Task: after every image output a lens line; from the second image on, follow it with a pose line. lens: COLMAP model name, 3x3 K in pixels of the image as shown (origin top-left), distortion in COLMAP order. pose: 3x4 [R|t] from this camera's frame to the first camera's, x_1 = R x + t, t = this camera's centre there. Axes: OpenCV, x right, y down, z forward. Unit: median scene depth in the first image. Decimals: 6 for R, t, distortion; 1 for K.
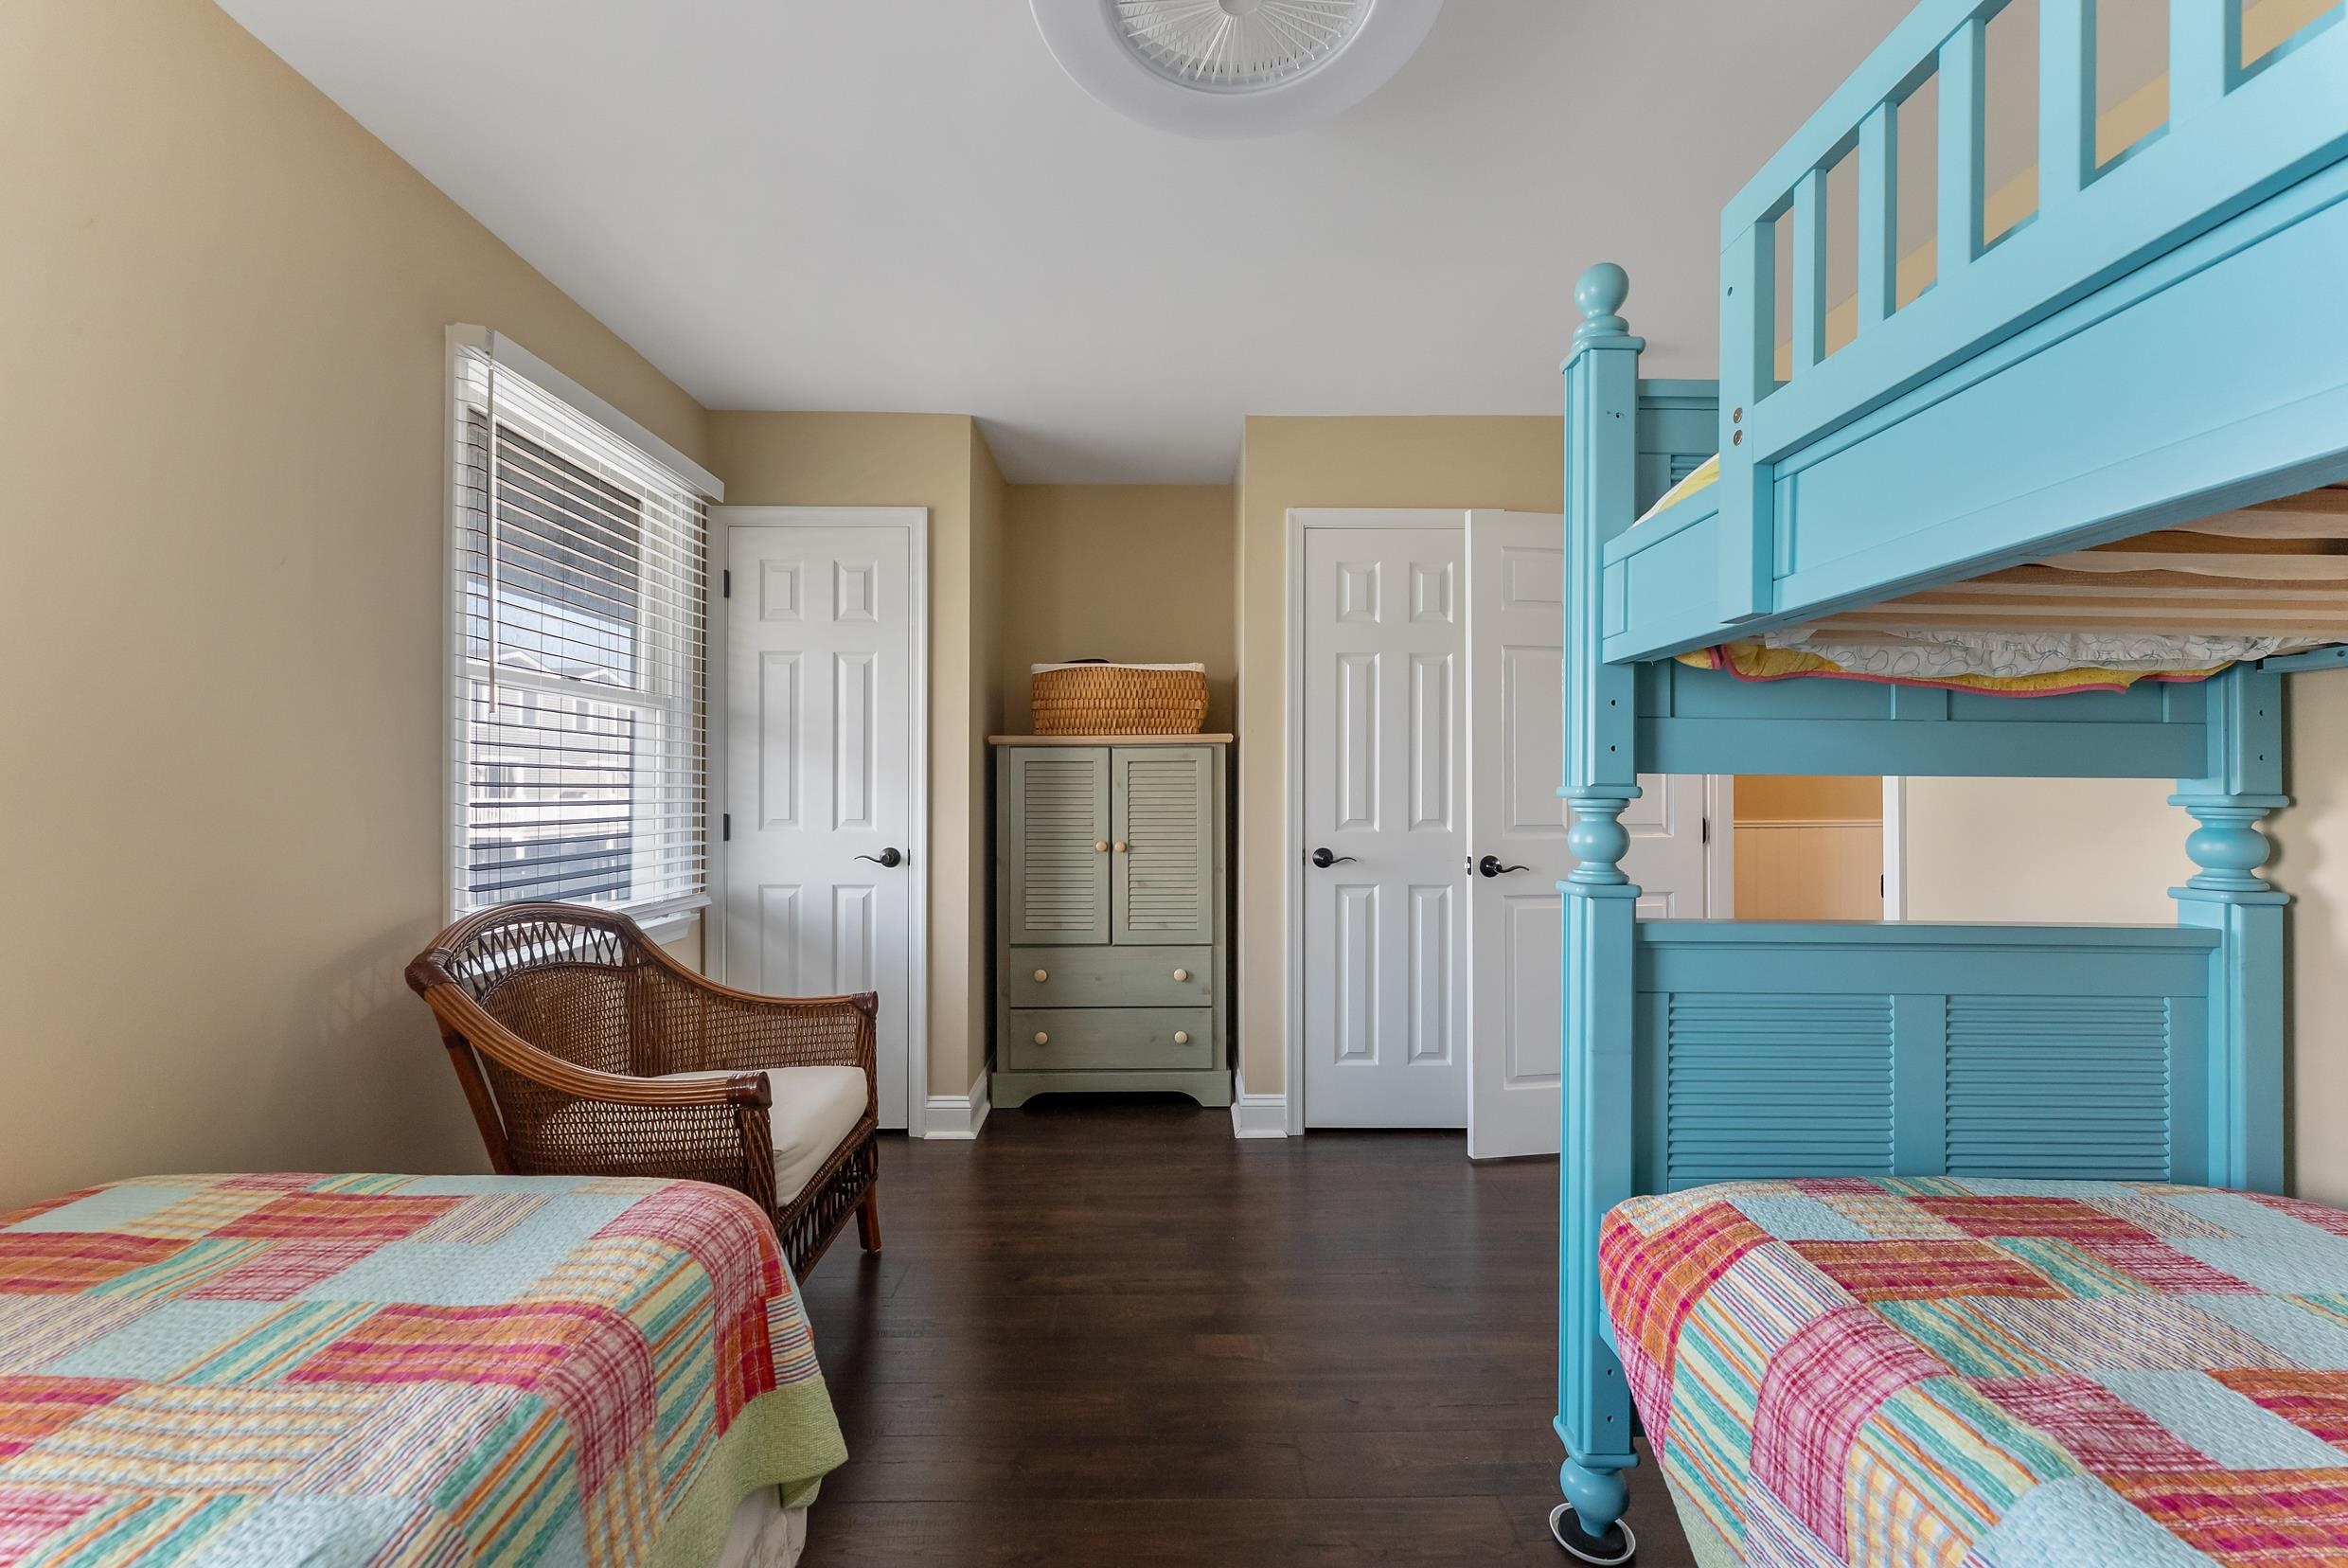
lens RADIAL K [[962.7, 0, 1176.7], [0, 962.7, 779.8], [0, 0, 1]] dist [-0.004025, -0.000513]
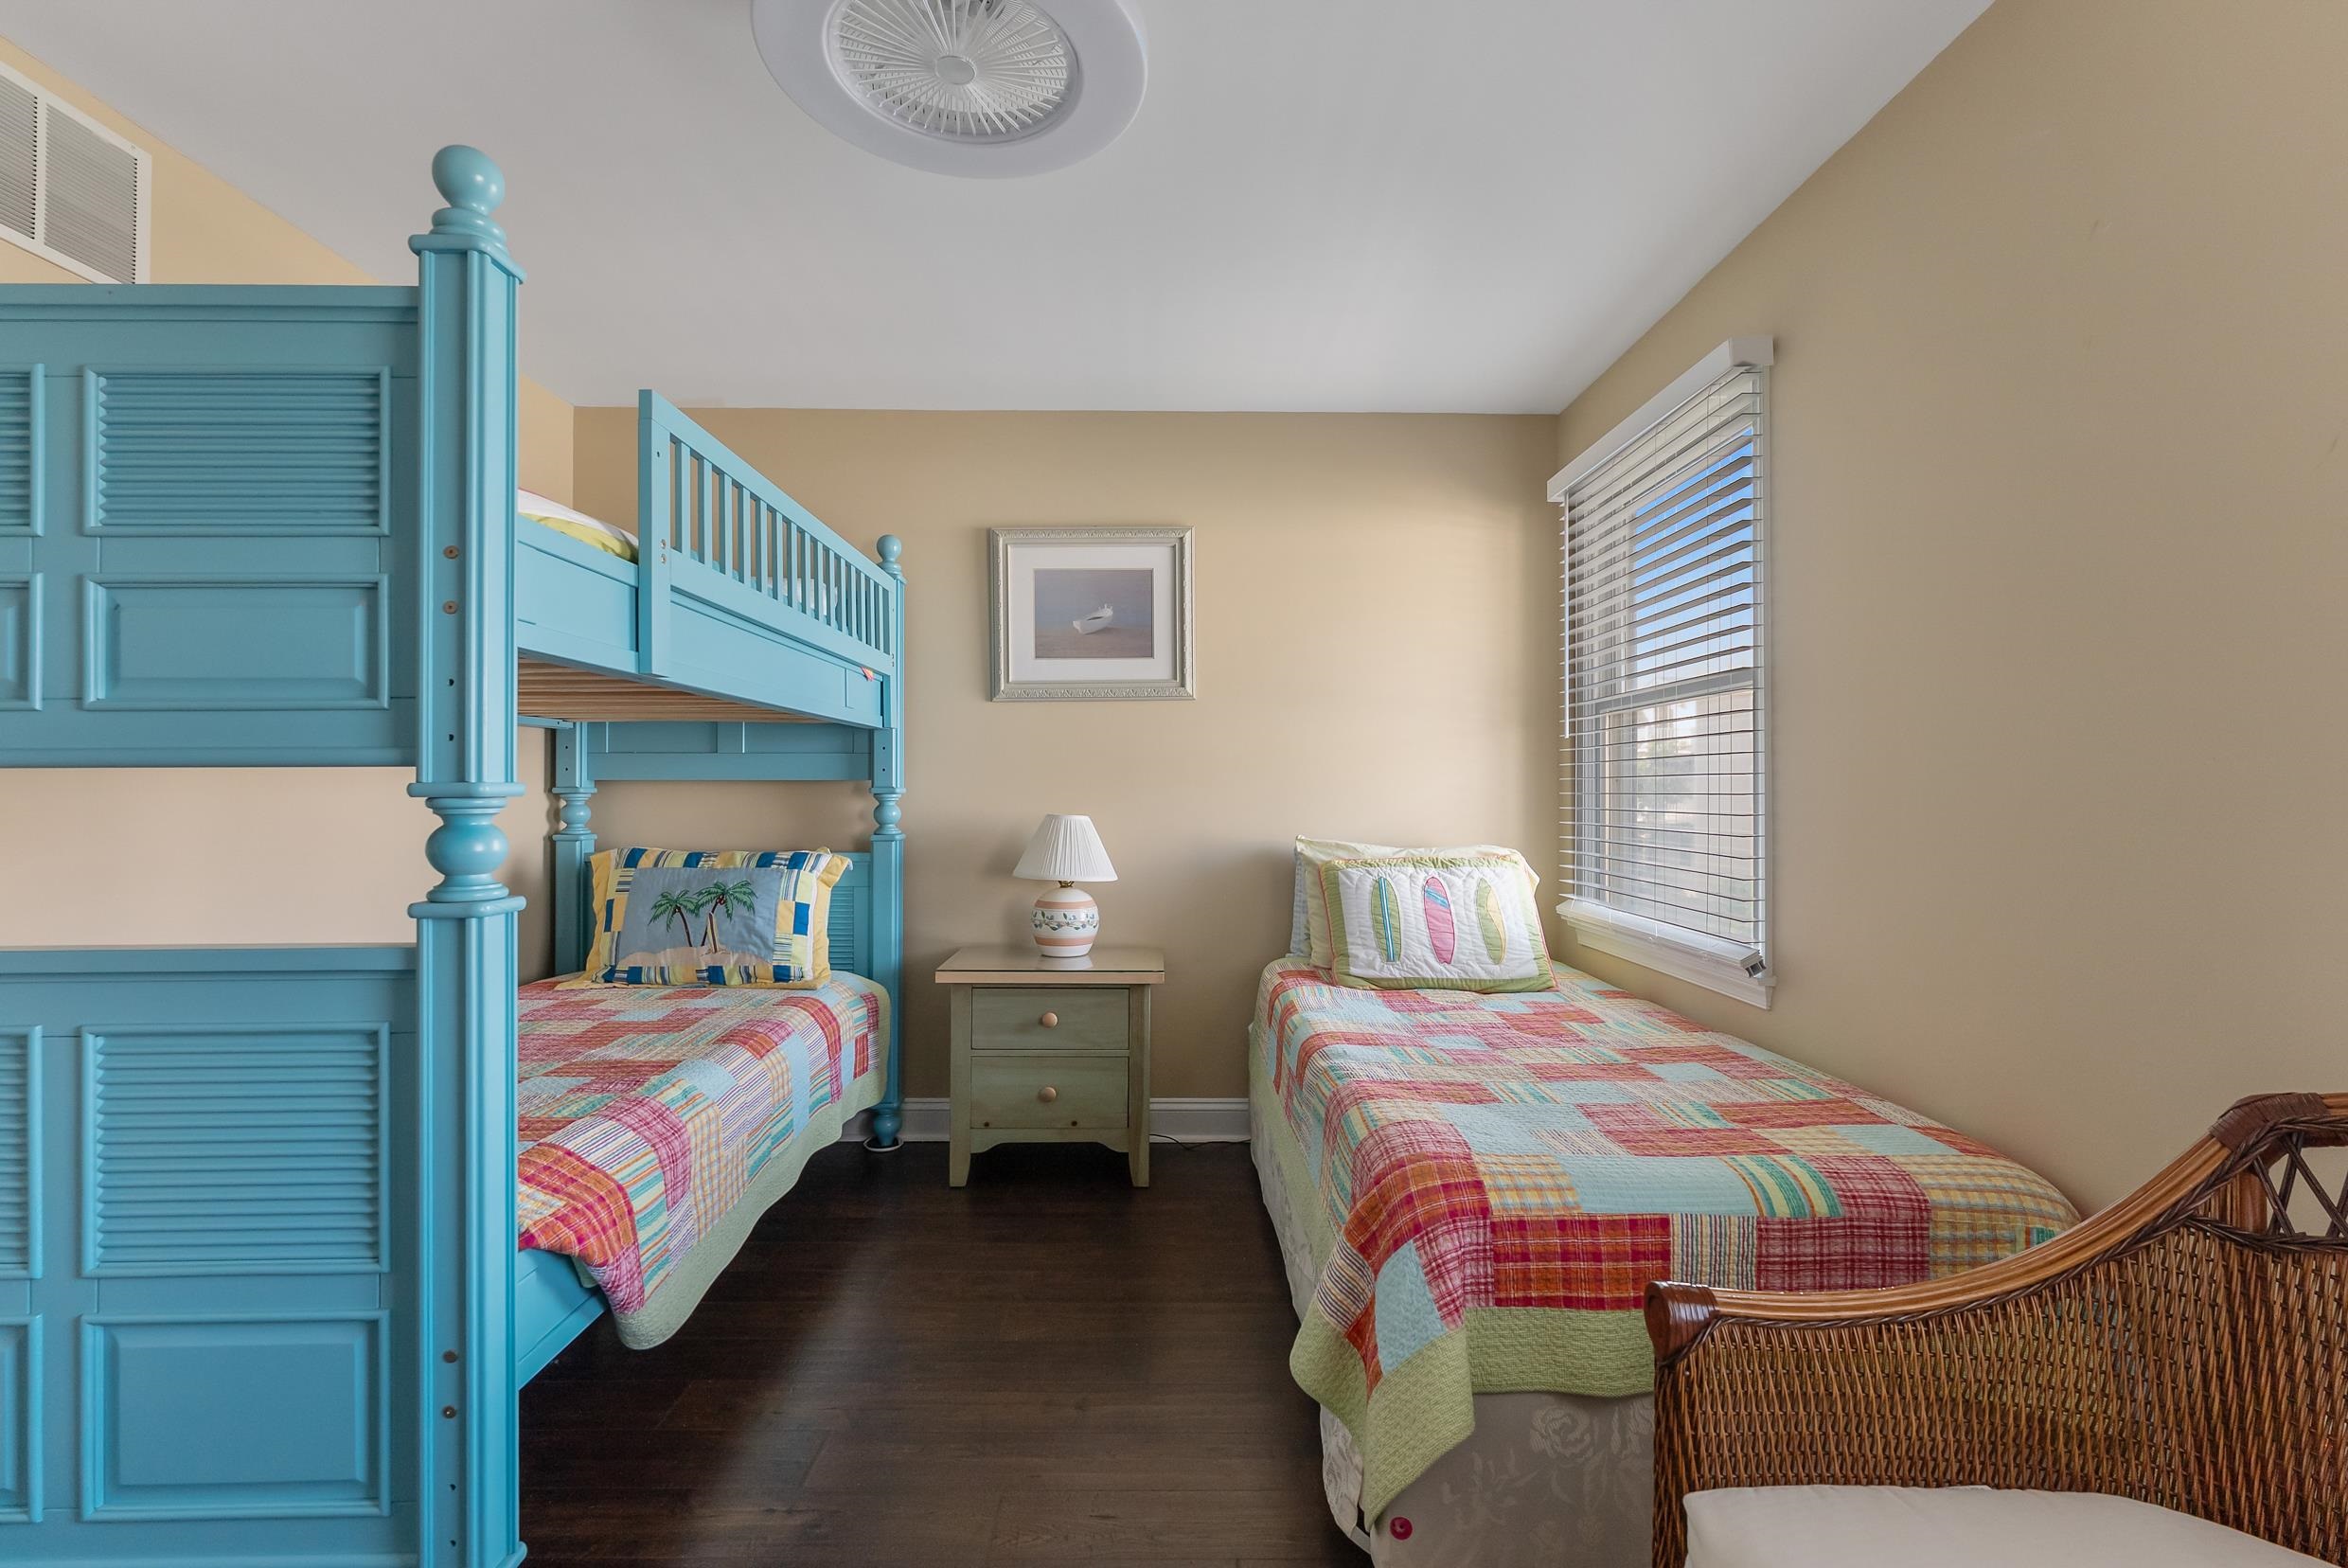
lens RADIAL K [[1019.4, 0, 1177.2], [0, 1019.4, 790.4], [0, 0, 1]] dist [-0.000308, 0.000023]
pose [[-0.999966, -0.003994, -0.007260, -0.218152], [-0.003925, 0.999946, -0.009597, 0.024080], [0.007298, -0.009568, -0.999928, 2.497718]]
